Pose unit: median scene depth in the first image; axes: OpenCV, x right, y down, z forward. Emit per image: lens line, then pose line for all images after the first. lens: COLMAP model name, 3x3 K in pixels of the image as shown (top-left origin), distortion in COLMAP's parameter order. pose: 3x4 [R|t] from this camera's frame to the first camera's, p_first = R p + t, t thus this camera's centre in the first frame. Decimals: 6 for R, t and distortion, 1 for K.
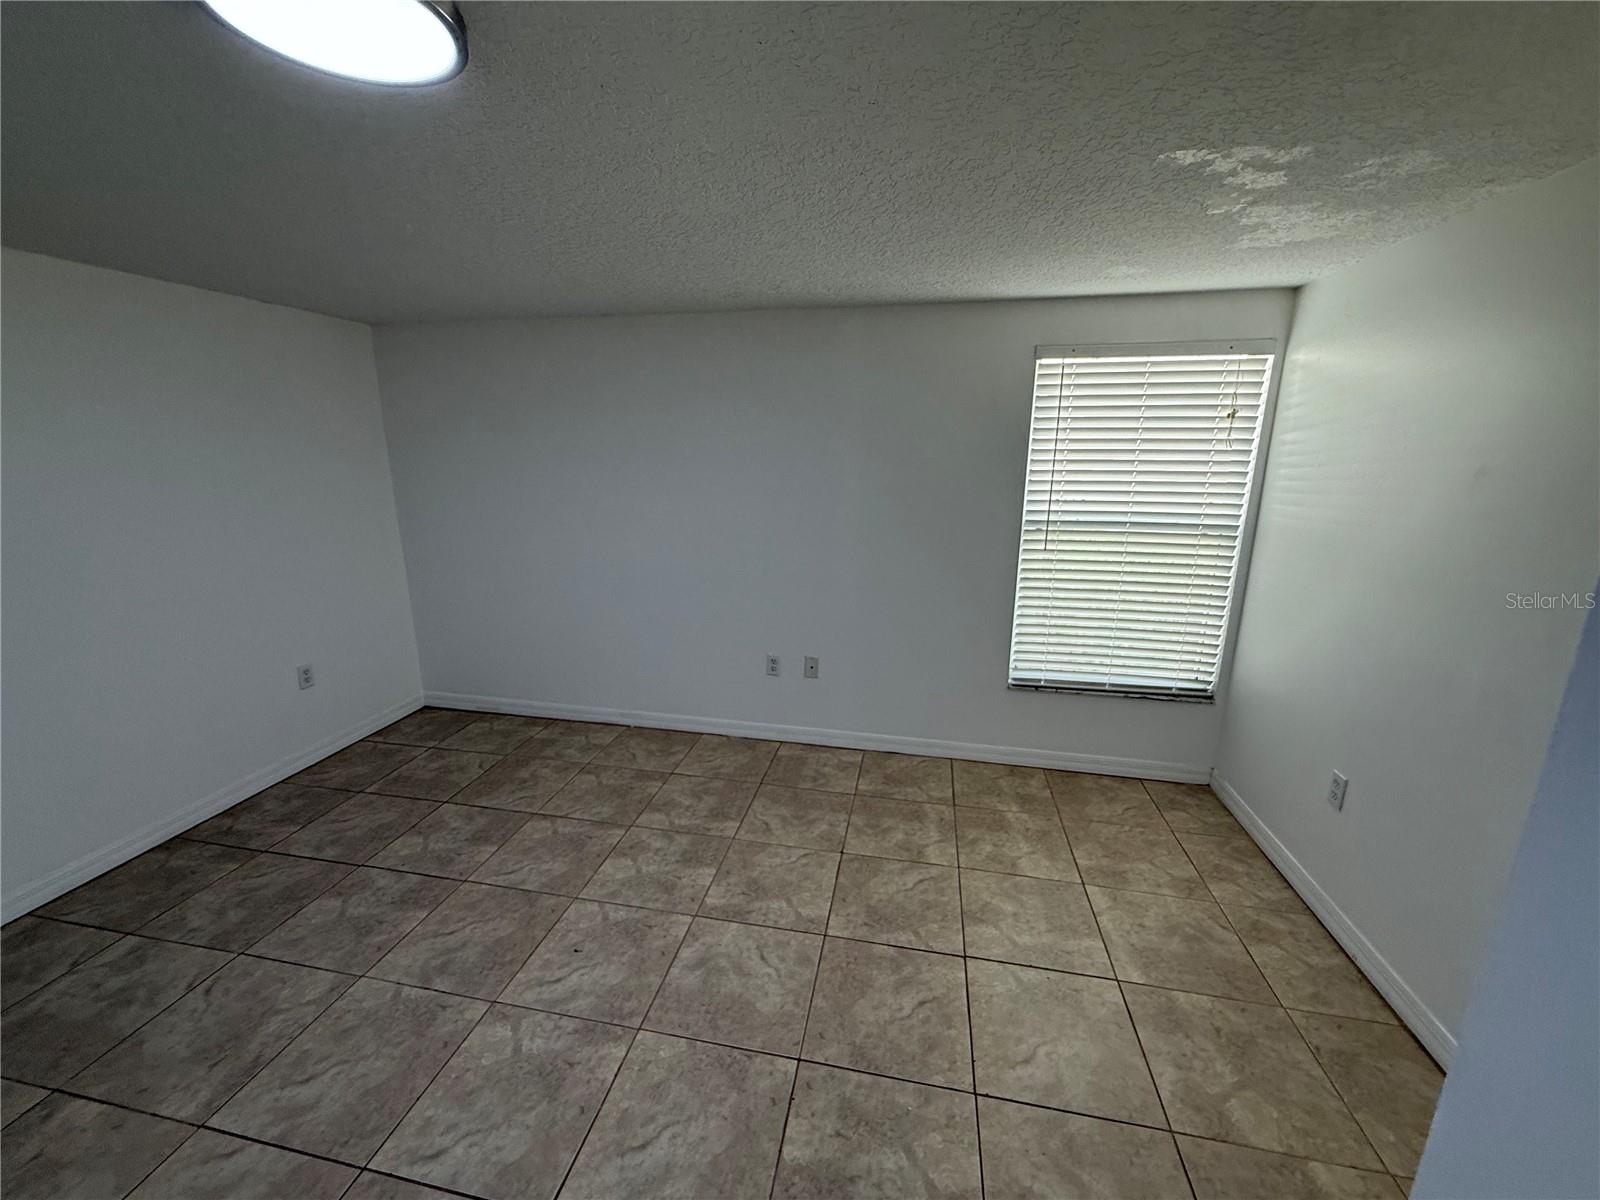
lens RADIAL K [[639.0, 0, 795.5], [0, 639.0, 598.9], [0, 0, 1]] dist [0.000497, -0.000458]
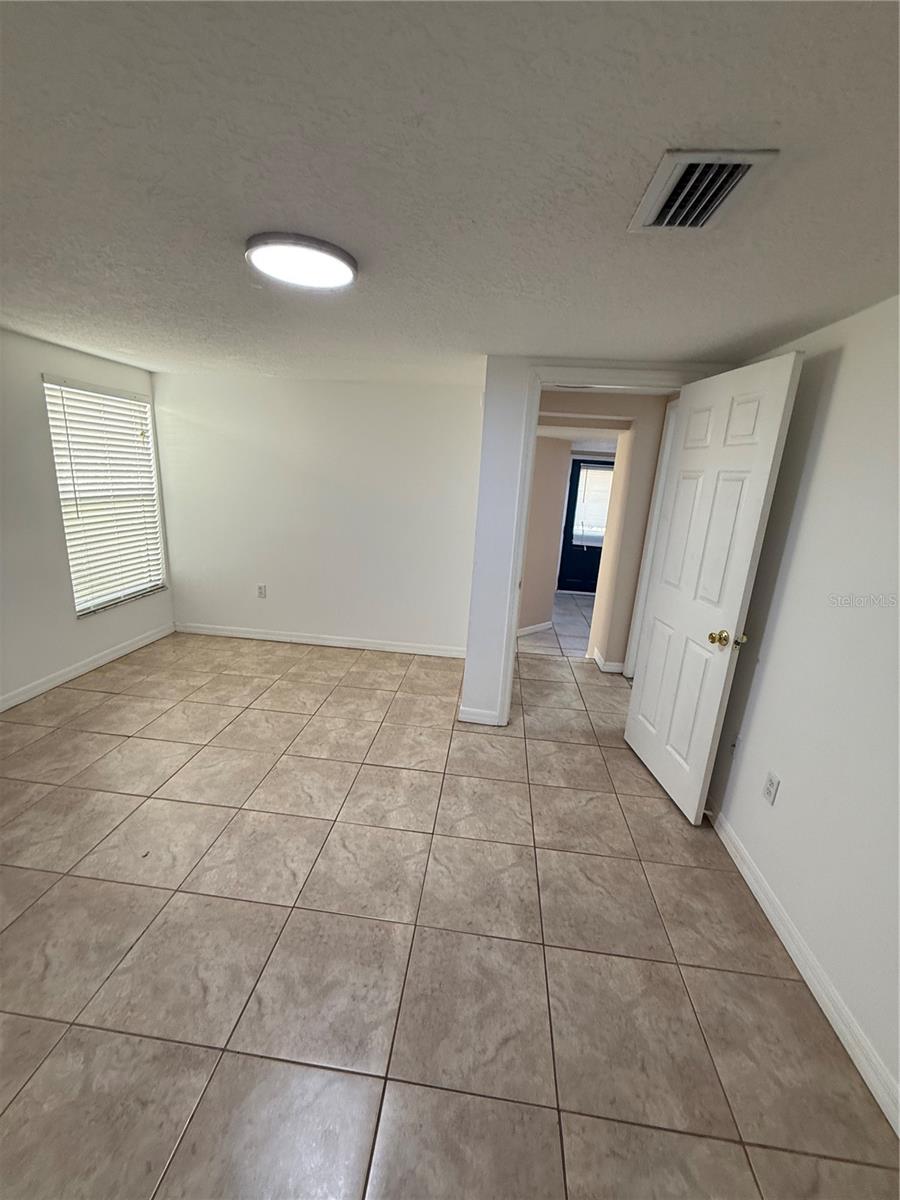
lens RADIAL K [[479.3, 0, 449.3], [0, 479.3, 595.3], [0, 0, 1]] dist [0.000497, -0.000458]
pose [[-0.091964, -0.258601, 0.961597, -0.966685], [0.173801, 0.946697, 0.271216, -0.071035], [-0.980477, 0.192068, -0.042117, 0.291871]]
